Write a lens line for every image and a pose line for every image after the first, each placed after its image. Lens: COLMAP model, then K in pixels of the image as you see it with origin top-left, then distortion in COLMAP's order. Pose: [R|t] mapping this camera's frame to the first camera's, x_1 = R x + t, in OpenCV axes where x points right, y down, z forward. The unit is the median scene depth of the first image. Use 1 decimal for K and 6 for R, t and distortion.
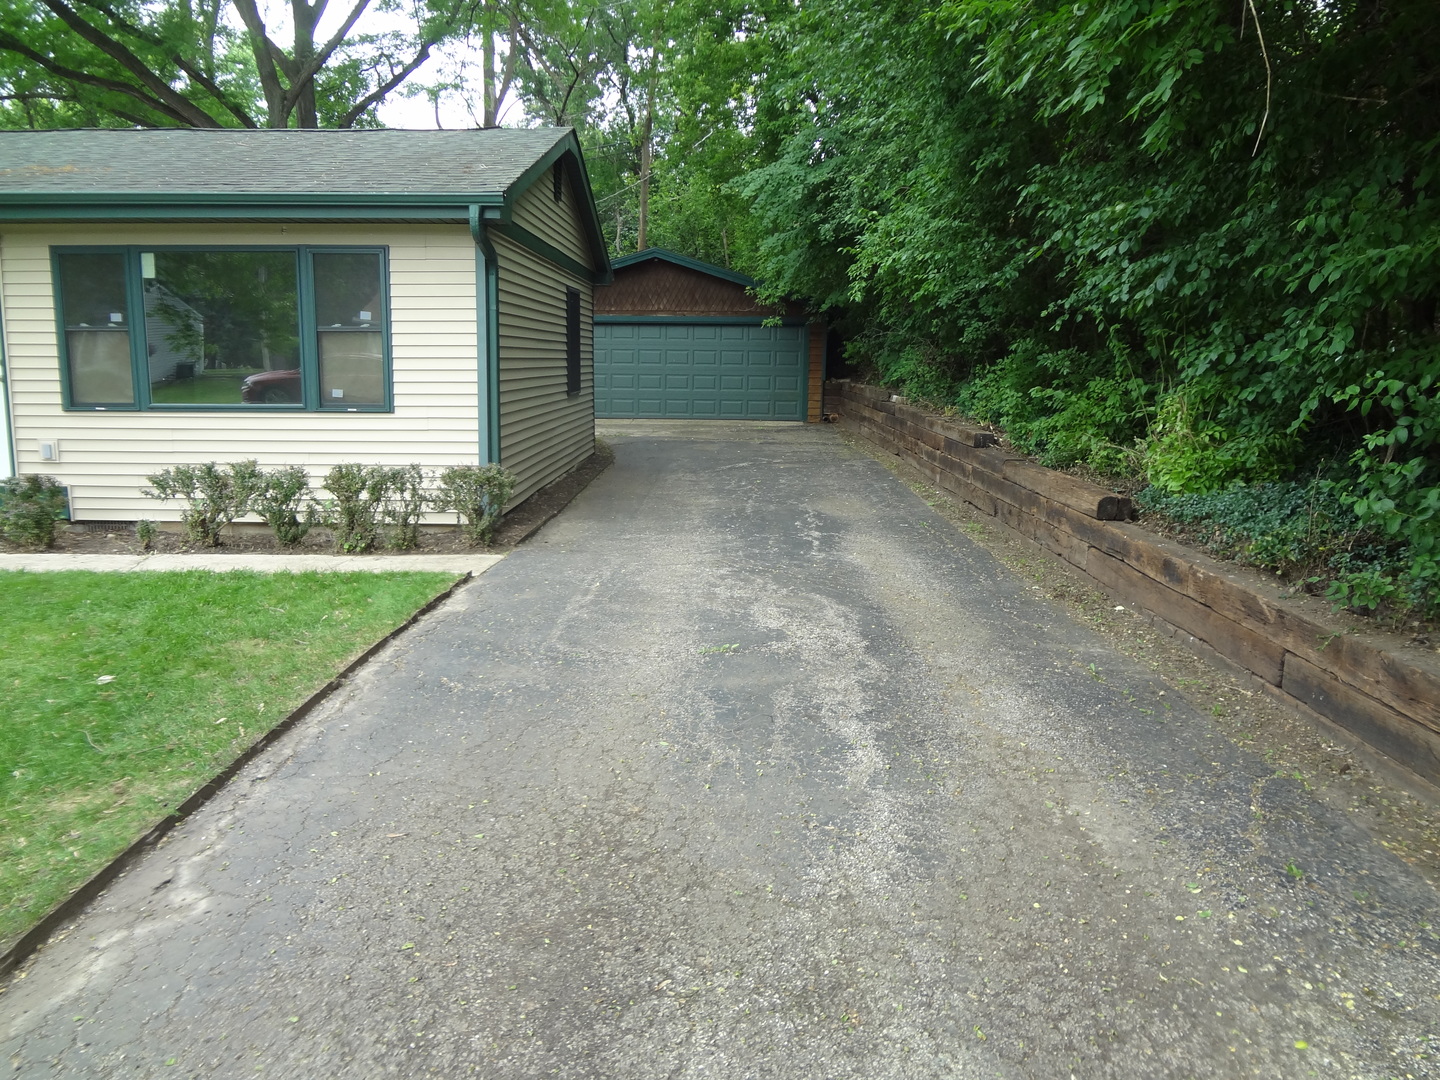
lens RADIAL K [[1064.9, 0, 718.0], [0, 1064.9, 531.4], [0, 0, 1]] dist [-0.052090, 0.008329]
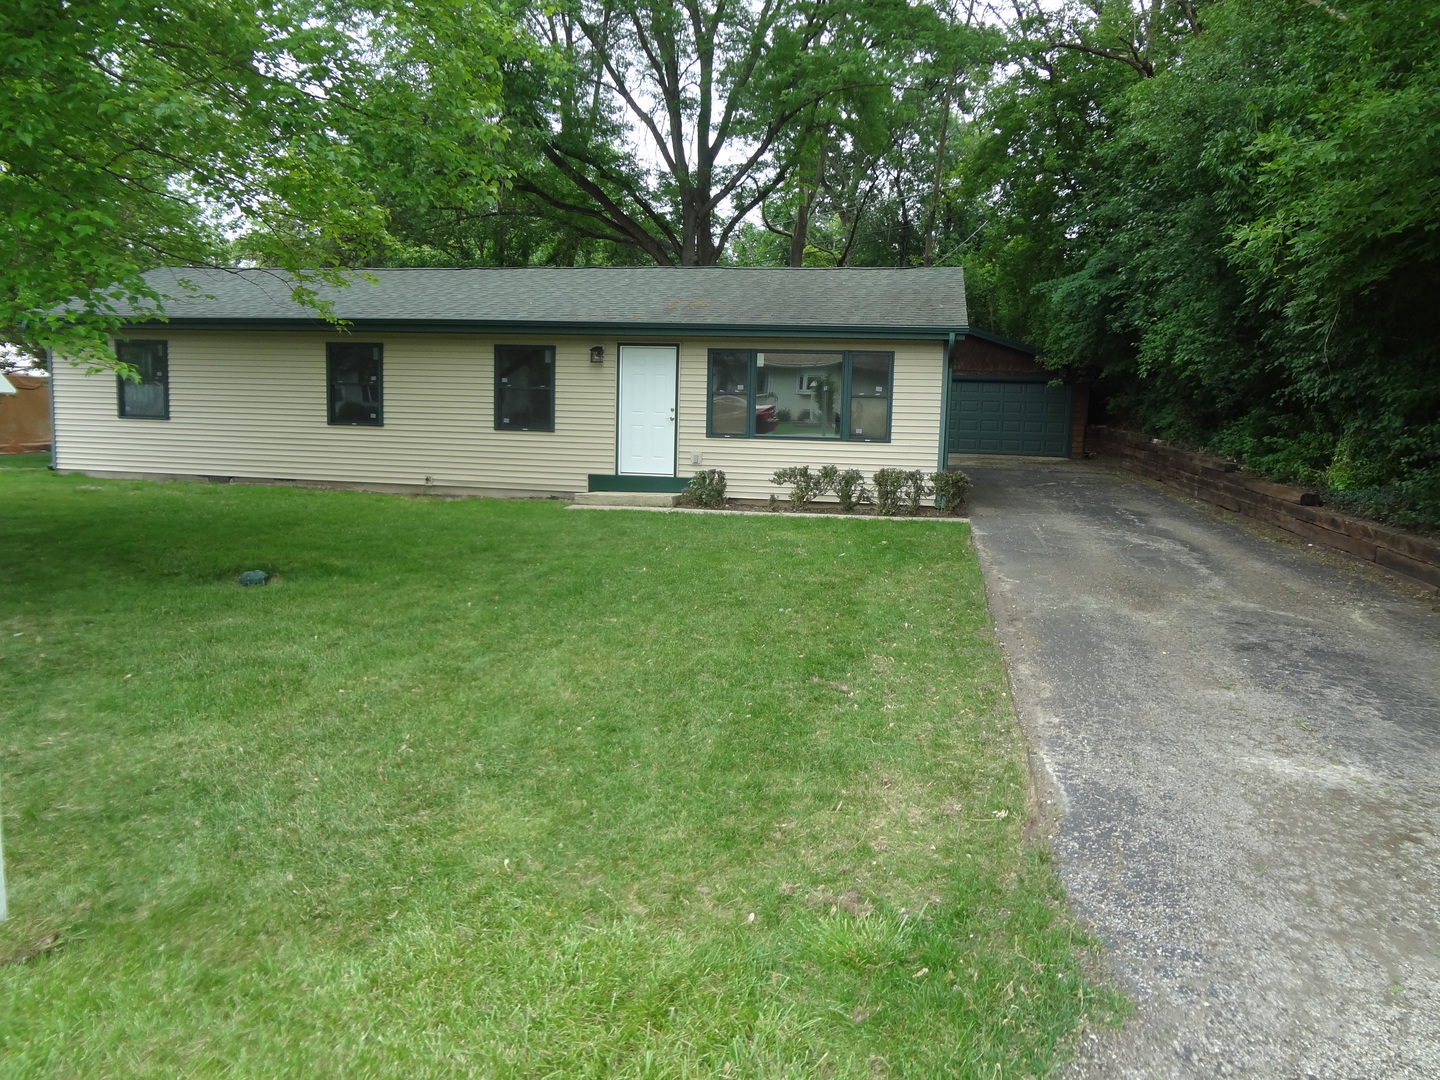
lens RADIAL K [[1064.9, 0, 718.0], [0, 1064.9, 531.4], [0, 0, 1]] dist [-0.052090, 0.008329]
pose [[0.983533, 0.034098, -0.177484, -0.269917], [-0.040213, 0.998711, -0.030973, 0.107383], [0.176199, 0.037600, 0.983636, -0.832991]]
